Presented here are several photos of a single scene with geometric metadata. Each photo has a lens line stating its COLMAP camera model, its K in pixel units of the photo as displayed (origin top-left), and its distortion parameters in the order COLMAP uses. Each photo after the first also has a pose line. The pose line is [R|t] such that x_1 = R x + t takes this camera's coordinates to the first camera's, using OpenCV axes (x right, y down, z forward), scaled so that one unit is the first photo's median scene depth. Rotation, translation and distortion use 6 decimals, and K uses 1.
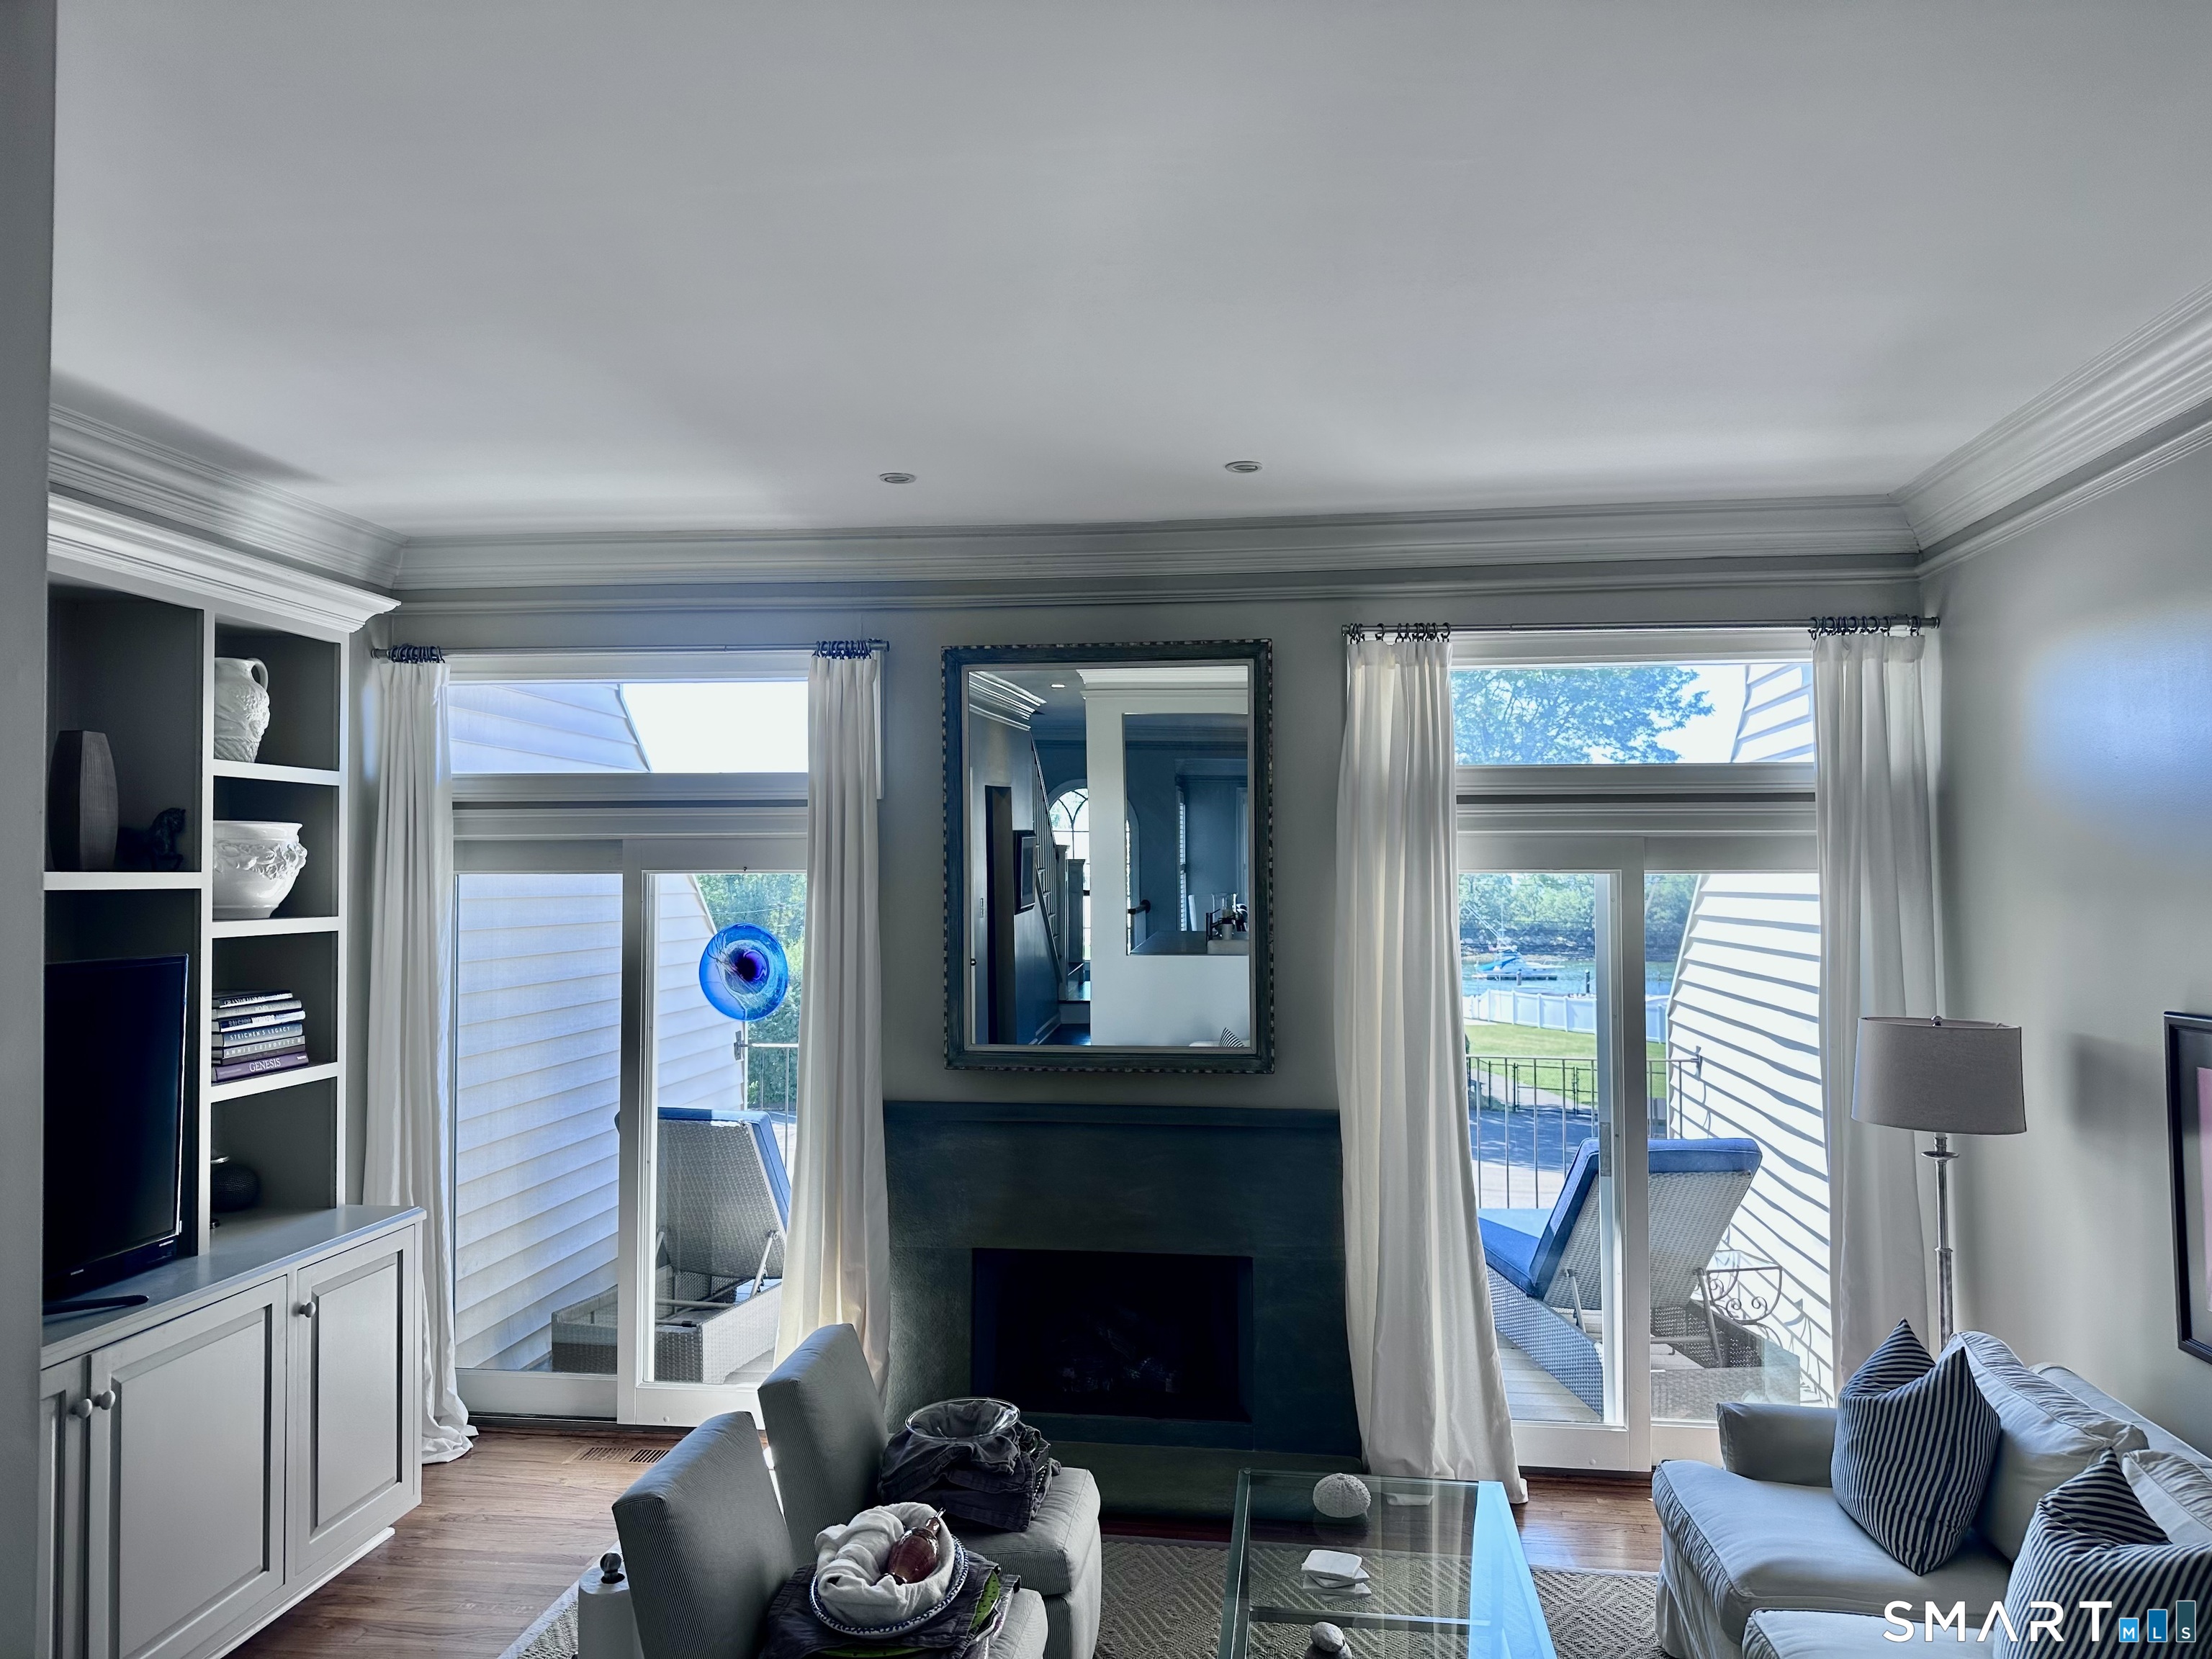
lens RADIAL K [[1532.7, 0, 1093.0], [0, 1532.7, 820.7], [0, 0, 1]] dist [0.046986, -0.058898]
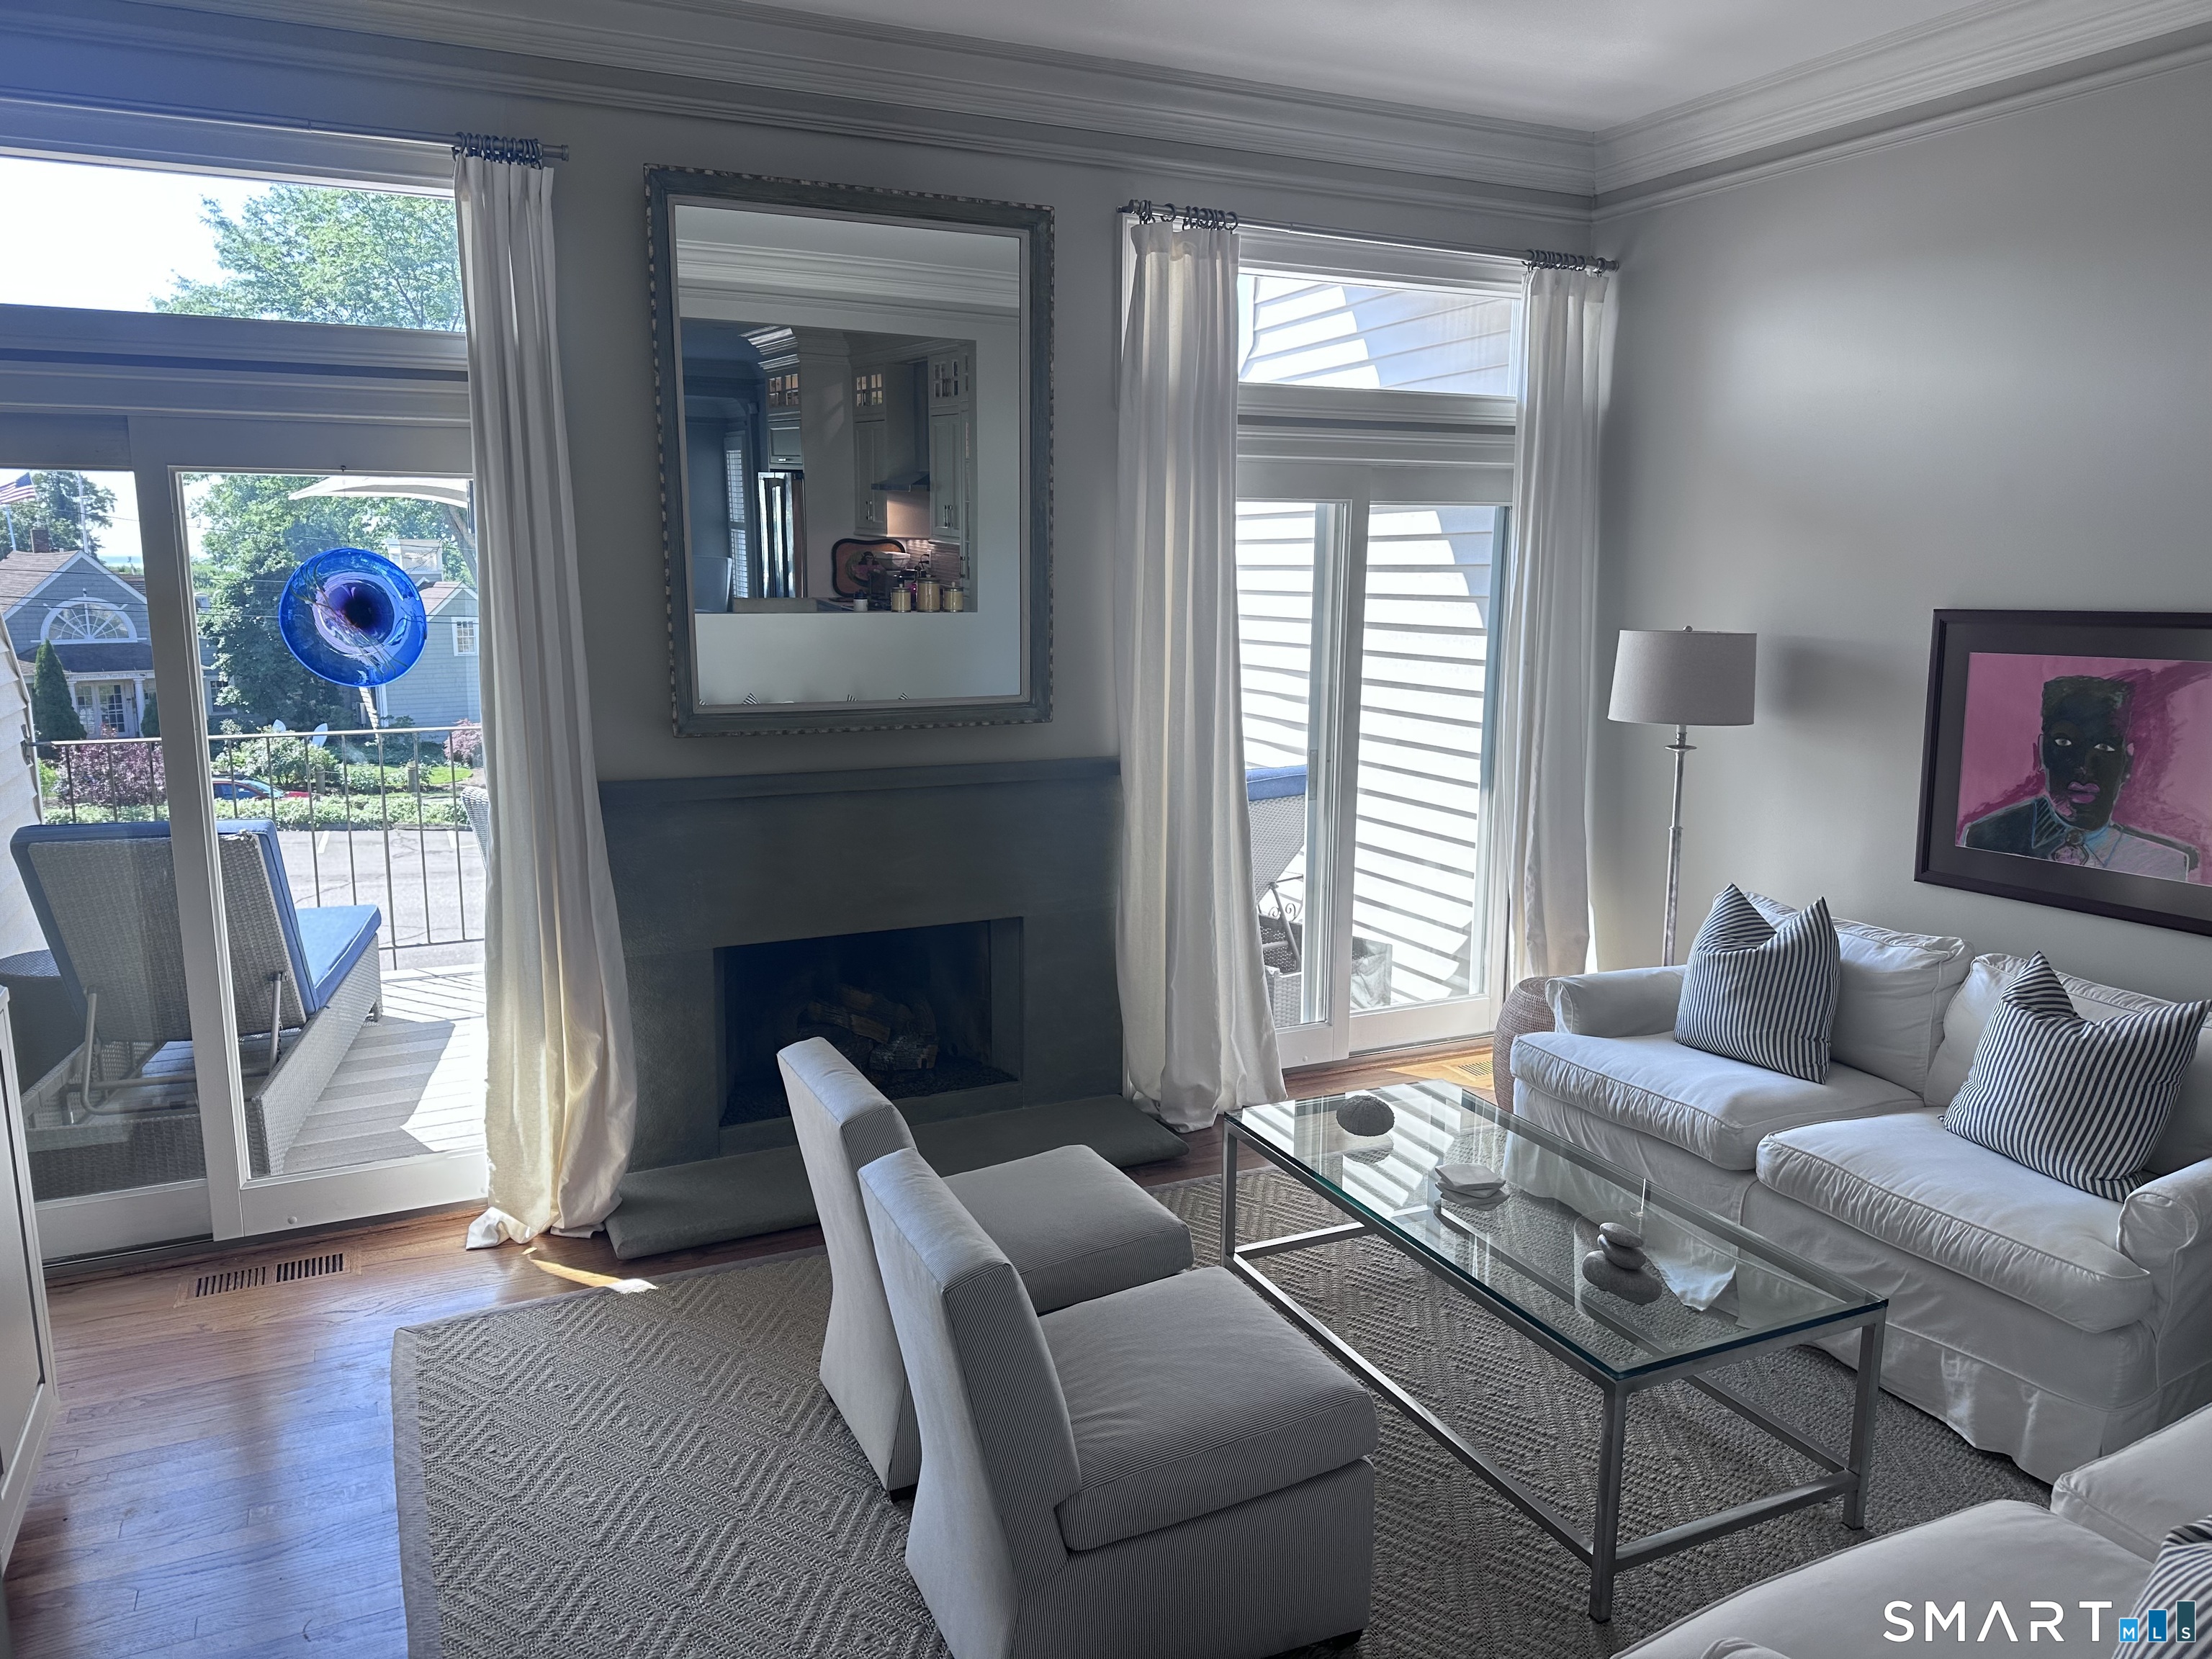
lens RADIAL K [[1532.7, 0, 1085.0], [0, 1532.7, 850.7], [0, 0, 1]] dist [0.046986, -0.058898]
pose [[0.838571, -0.096841, 0.536115, -0.369105], [-0.026884, 0.975519, 0.218265, 0.041980], [-0.544128, -0.197443, 0.815439, 0.235986]]
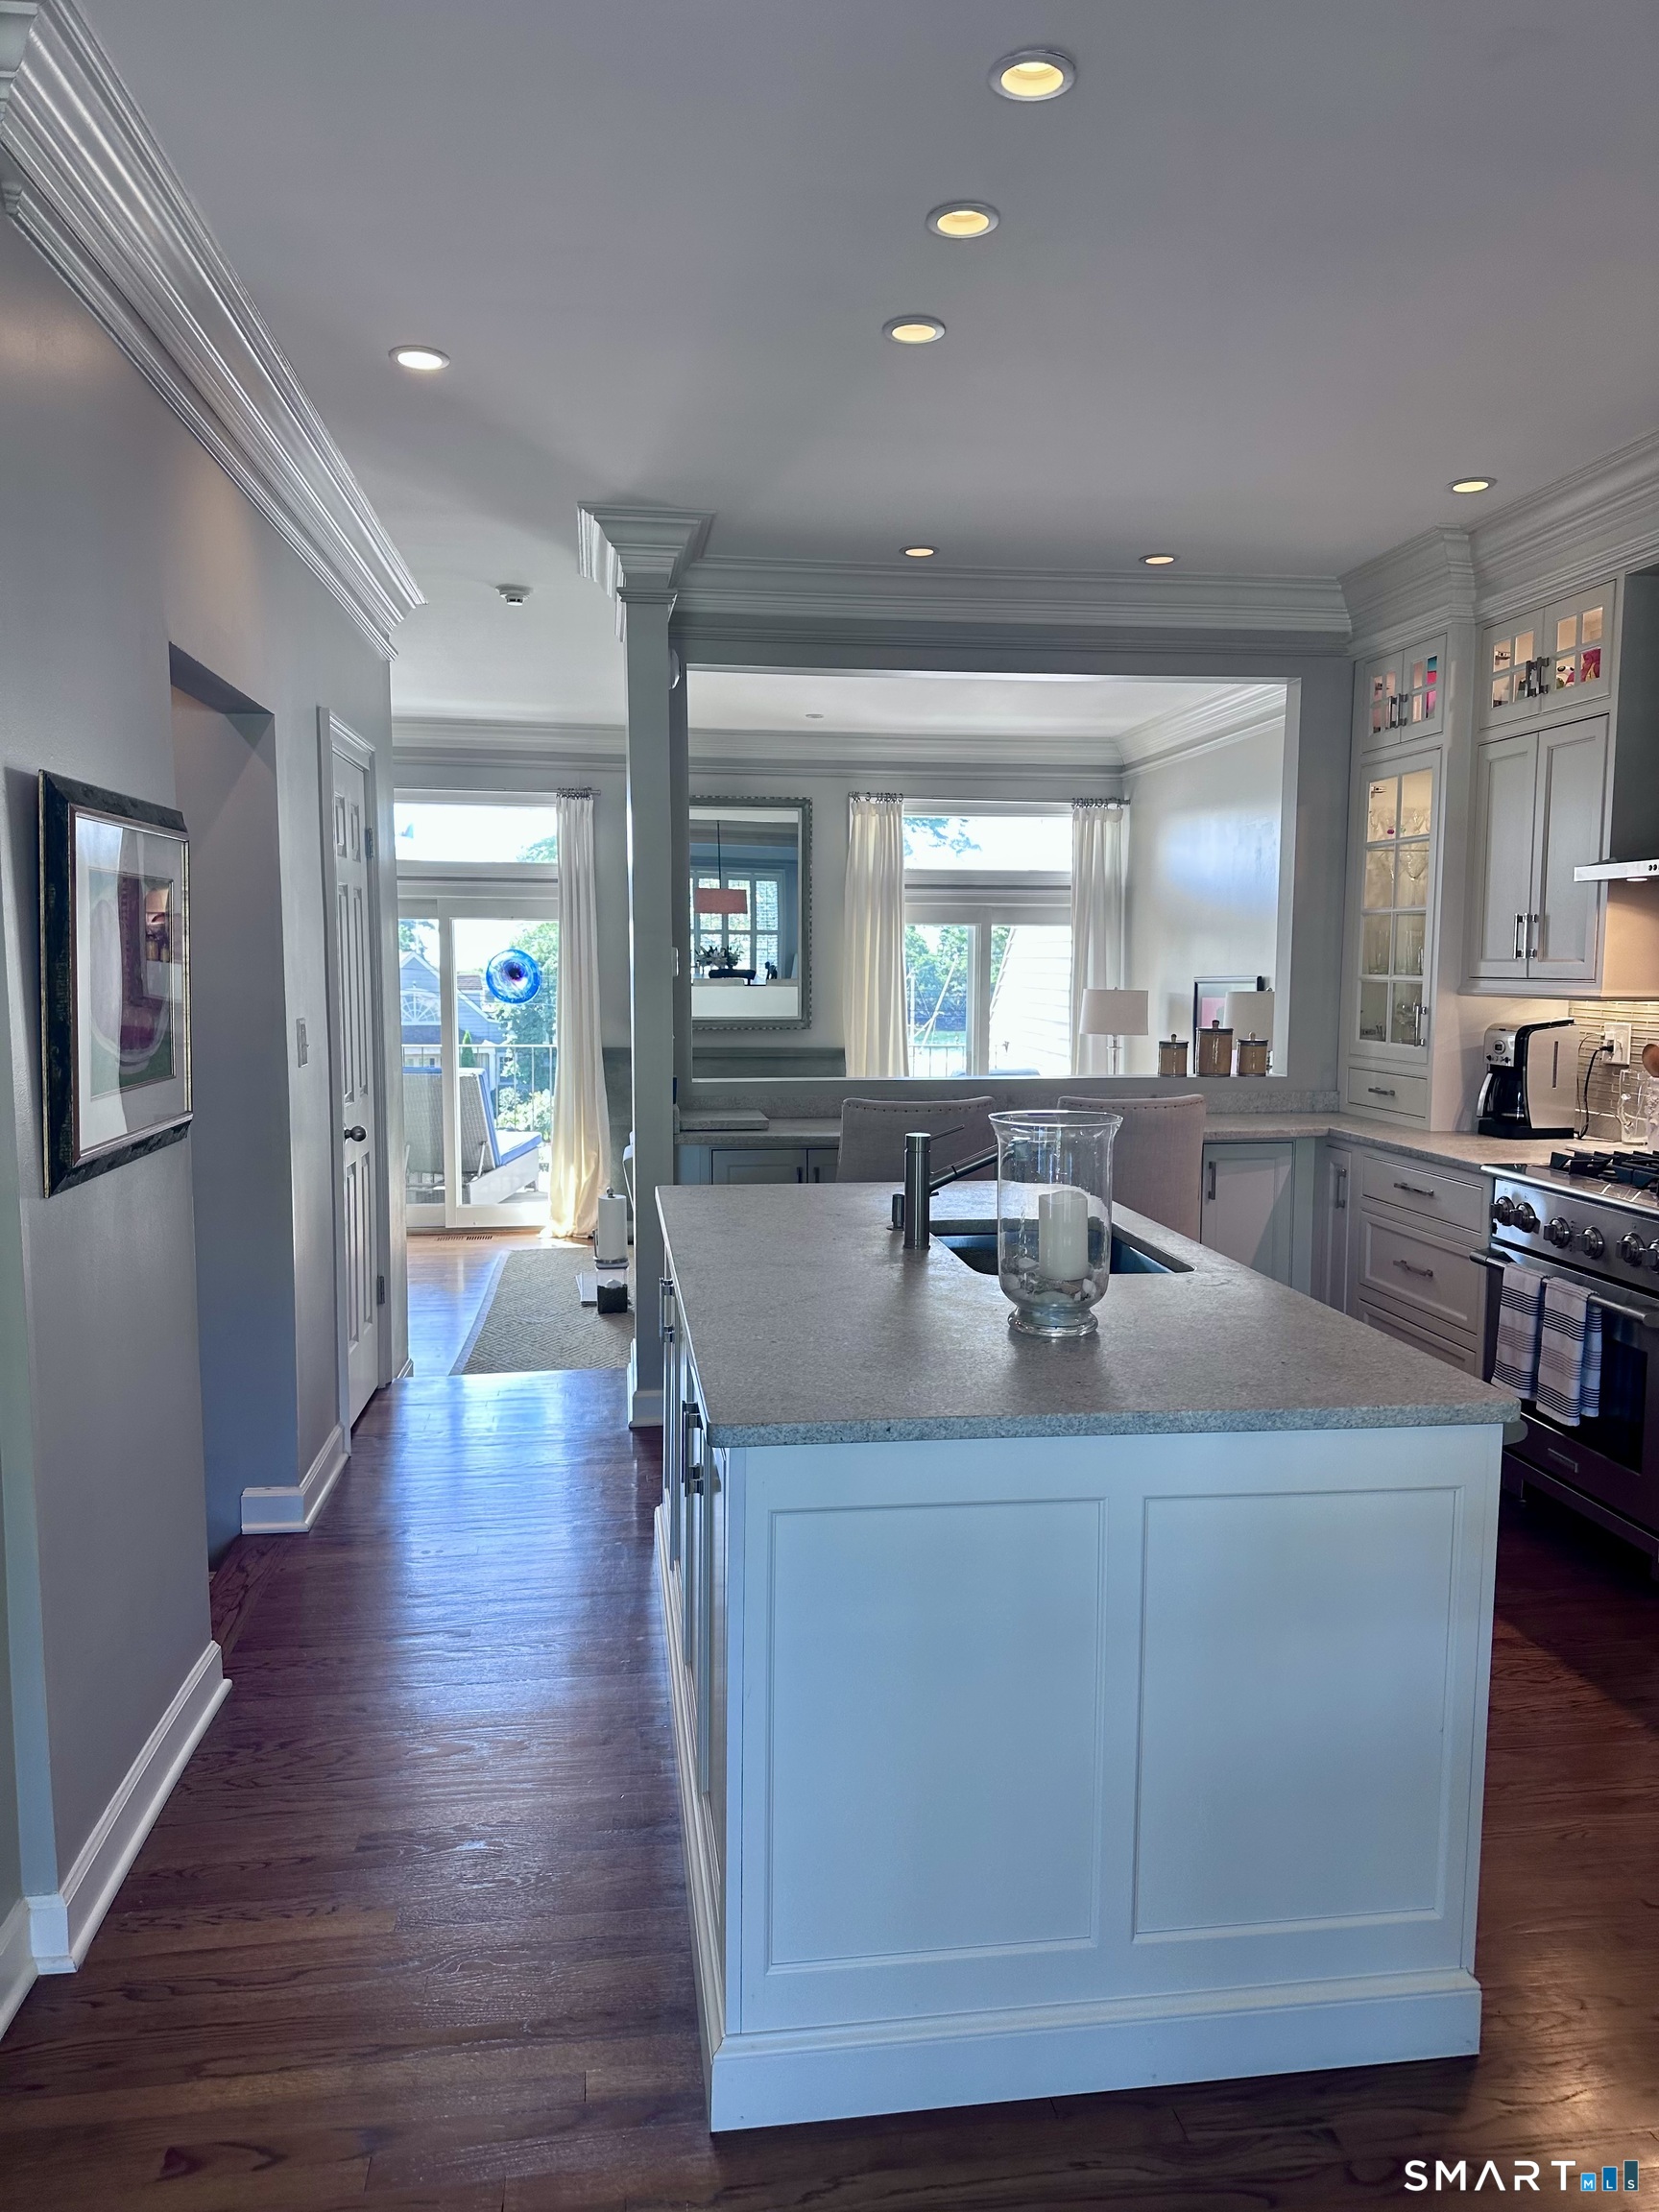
lens RADIAL K [[1532.7, 0, 829.2], [0, 1532.7, 1121.0], [0, 0, 1]] dist [0.046986, -0.058898]
pose [[0.962369, -0.025537, 0.270543, -0.394123], [-0.016191, 0.988418, 0.150892, -0.011353], [-0.271263, -0.149594, 0.950809, -0.881460]]
